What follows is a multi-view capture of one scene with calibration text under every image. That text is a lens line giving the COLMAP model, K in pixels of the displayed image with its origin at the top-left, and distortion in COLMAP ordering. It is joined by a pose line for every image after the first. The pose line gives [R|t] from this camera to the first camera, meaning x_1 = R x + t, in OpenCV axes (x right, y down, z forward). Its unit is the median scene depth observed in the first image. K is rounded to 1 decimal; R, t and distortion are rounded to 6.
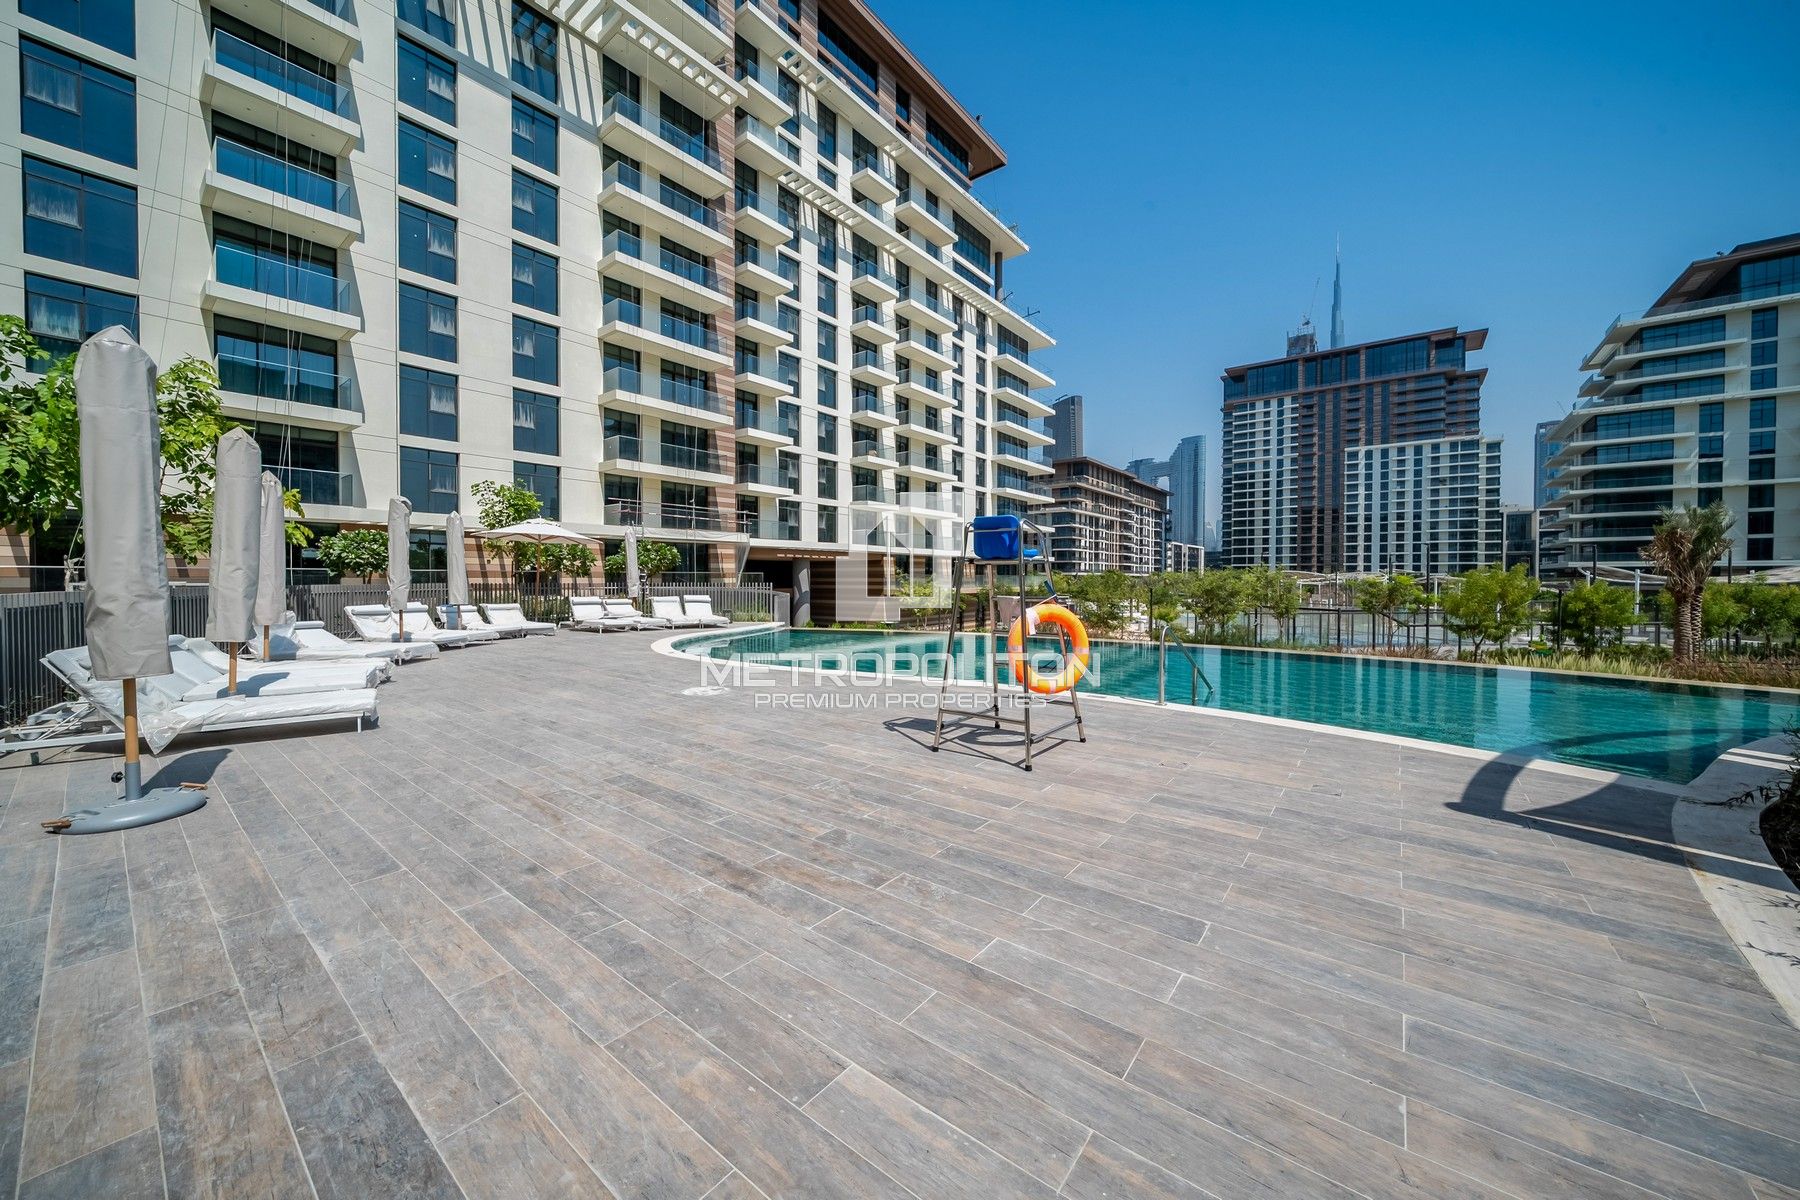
lens RADIAL K [[637.5, 0, 900.0], [0, 637.5, 600.0], [0, 0, 1]] dist [0.000131, 0.000179]
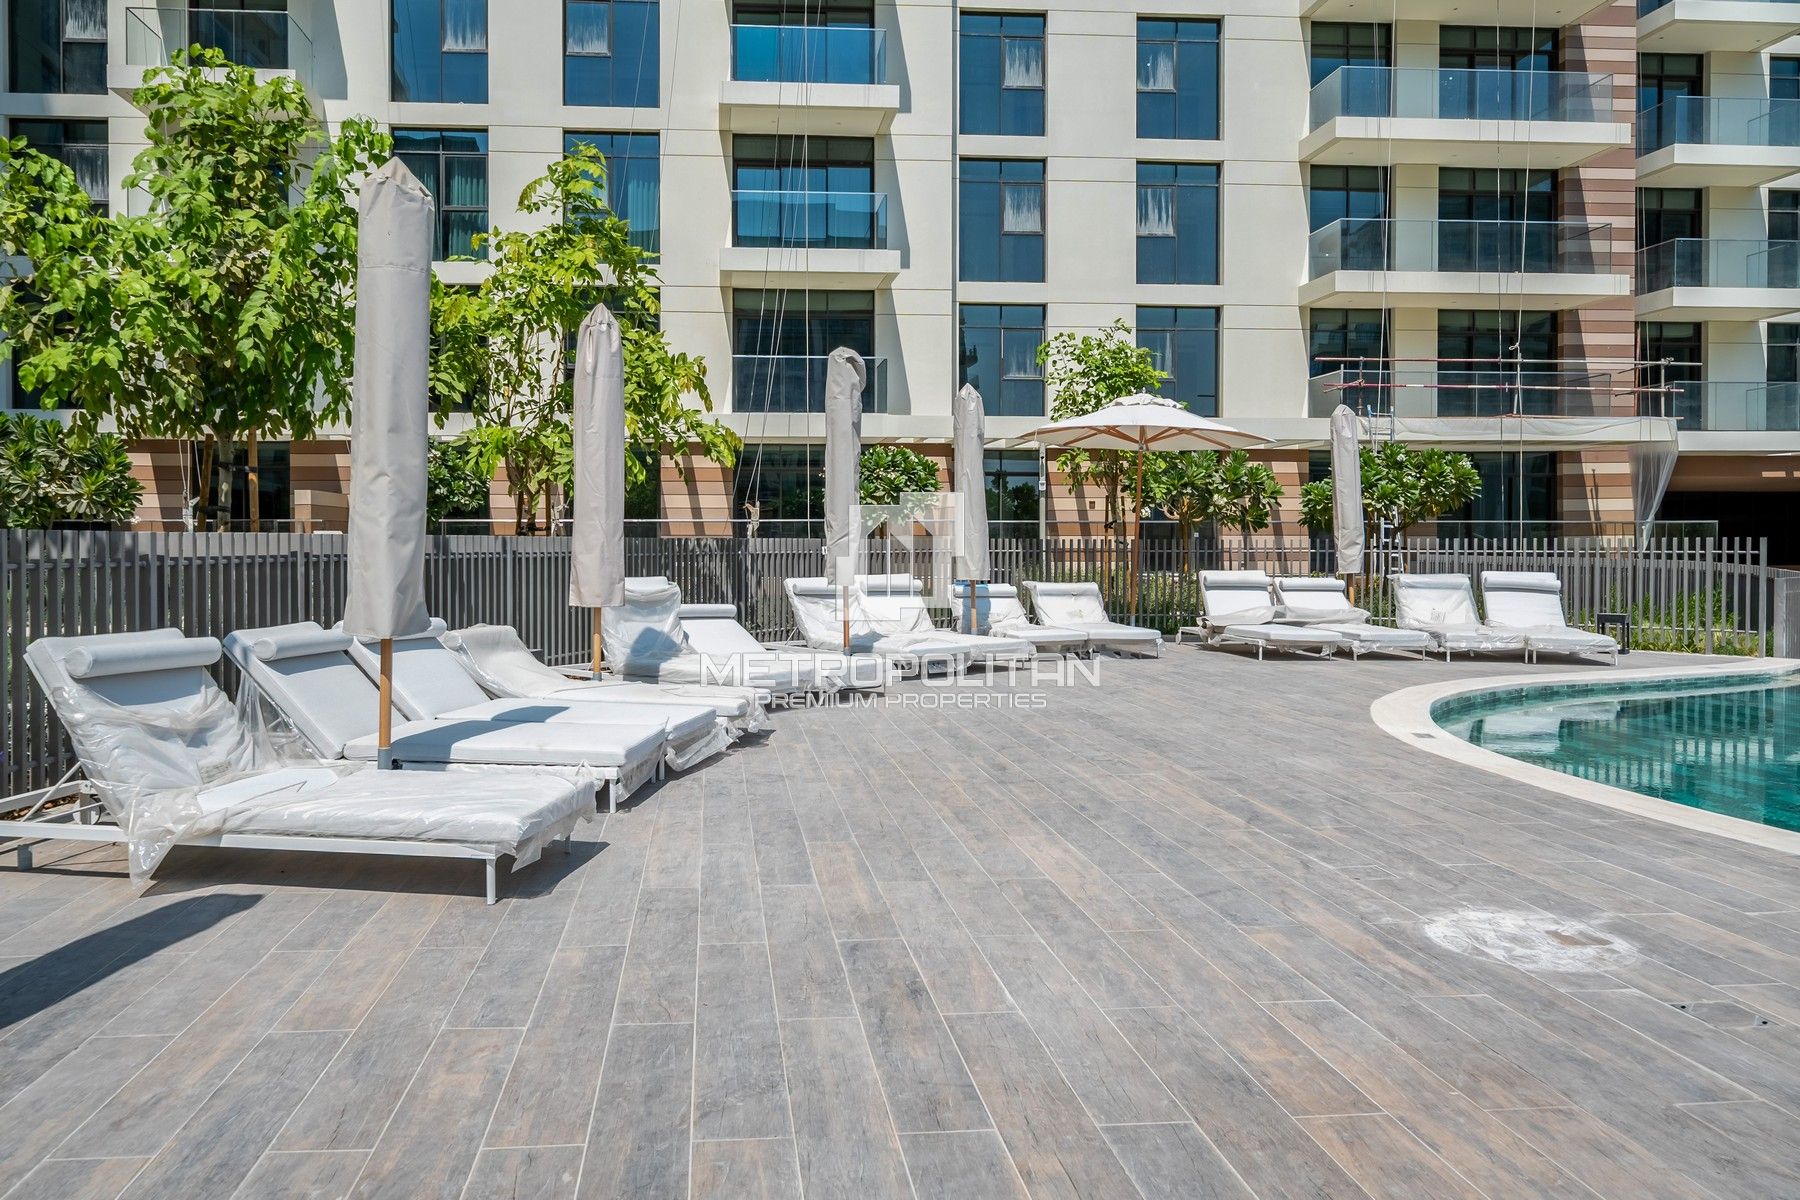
lens RADIAL K [[1152.7, 0, 897.6], [0, 1152.7, 554.4], [0, 0, 1]] dist [-0.005116, -0.002319]
pose [[0.685692, 0.000677, -0.727891, -0.066962], [-0.024637, 0.999448, -0.022279, 0.005150], [0.727474, 0.033210, 0.685331, 0.233605]]
